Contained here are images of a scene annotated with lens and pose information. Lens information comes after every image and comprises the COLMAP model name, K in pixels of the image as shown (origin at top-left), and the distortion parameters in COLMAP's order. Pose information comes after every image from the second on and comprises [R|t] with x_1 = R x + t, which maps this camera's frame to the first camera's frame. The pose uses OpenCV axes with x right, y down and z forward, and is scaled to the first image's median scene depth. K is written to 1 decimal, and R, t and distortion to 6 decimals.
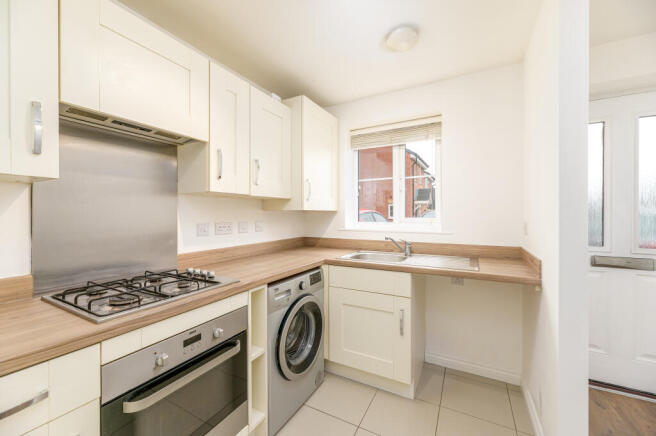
lens RADIAL K [[258.8, 0, 328.0], [0, 258.8, 218.0], [0, 0, 1]] dist [-0.000163, -0.000073]
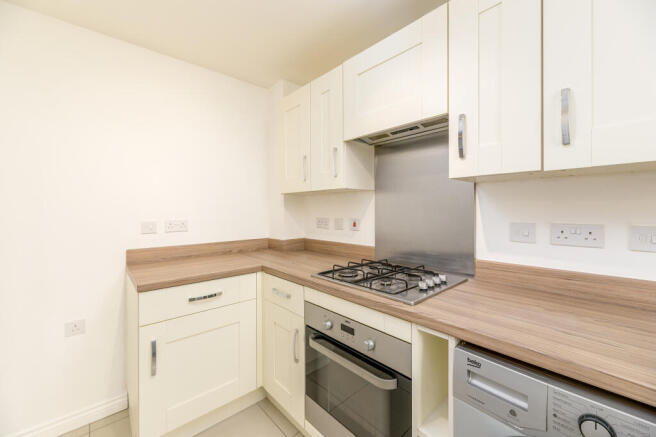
lens RADIAL K [[266.2, 0, 327.2], [0, 266.2, 209.6], [0, 0, 1]] dist [0.000885, -0.000025]
pose [[-0.340476, -0.001341, -0.940252, 0.418028], [-0.010209, 0.999945, 0.002271, -0.011945], [0.940198, 0.010372, -0.340472, 1.036326]]
